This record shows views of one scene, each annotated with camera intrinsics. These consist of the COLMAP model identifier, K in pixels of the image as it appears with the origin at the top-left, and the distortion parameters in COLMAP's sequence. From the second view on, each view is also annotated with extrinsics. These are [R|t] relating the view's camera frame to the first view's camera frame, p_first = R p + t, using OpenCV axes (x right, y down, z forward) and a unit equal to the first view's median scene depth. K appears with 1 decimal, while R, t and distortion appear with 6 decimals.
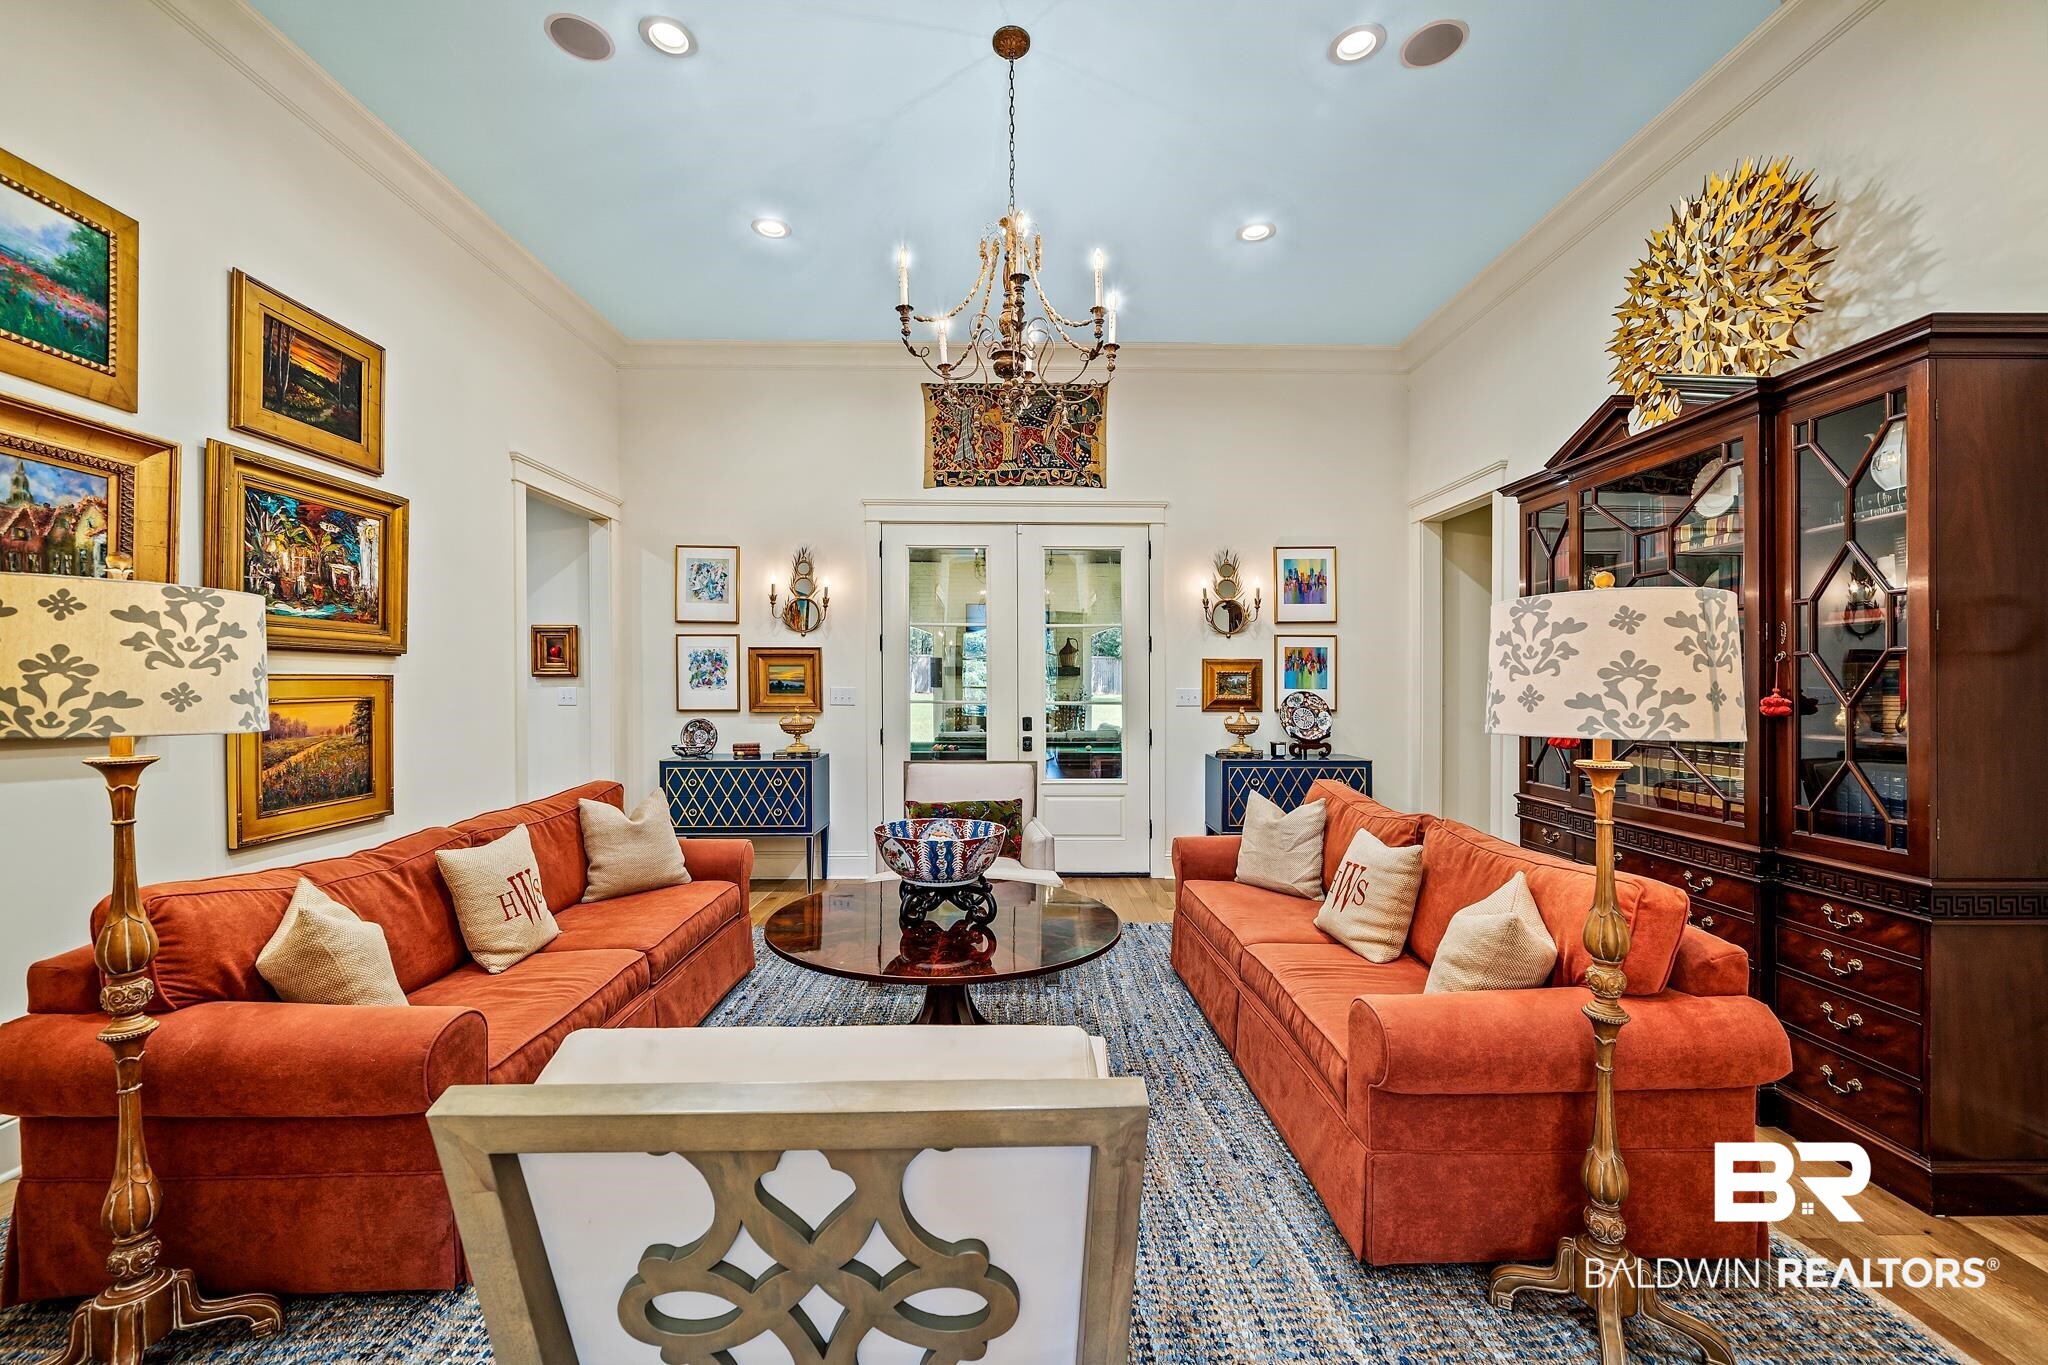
lens RADIAL K [[820.6, 0, 1030.8], [0, 820.6, 678.5], [0, 0, 1]] dist [-0.001478, 0.000023]
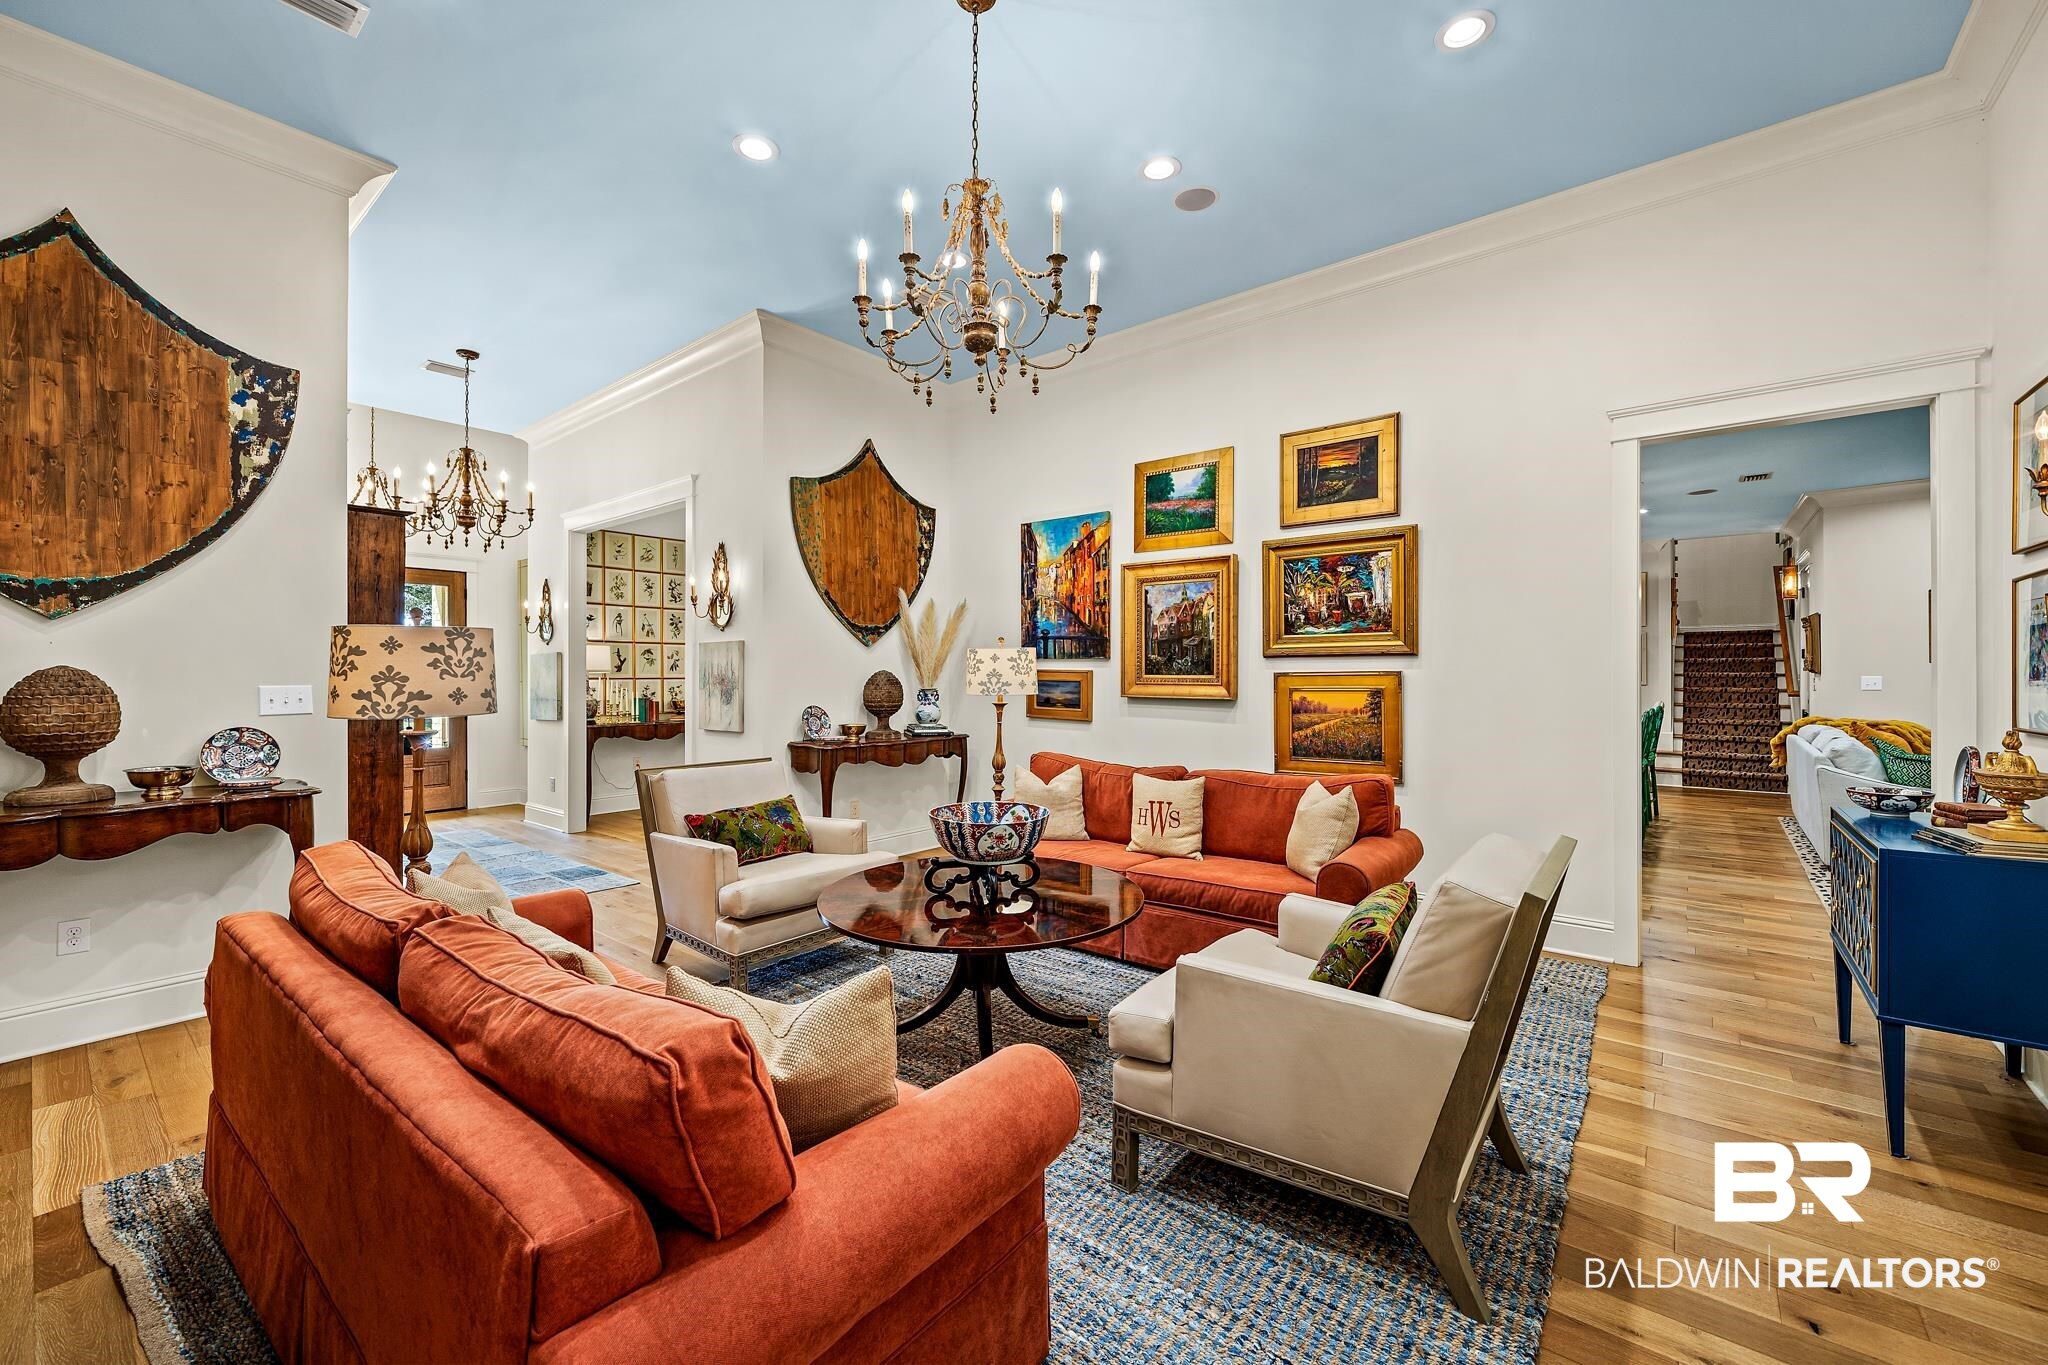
lens RADIAL K [[820.6, 0, 1030.8], [0, 820.6, 678.5], [0, 0, 1]] dist [-0.001478, 0.000023]
pose [[-0.651379, 0.005697, -0.758731, 0.609141], [0.007843, 0.999969, 0.000776, 0.001658], [0.758712, -0.005445, -0.651403, 1.568876]]
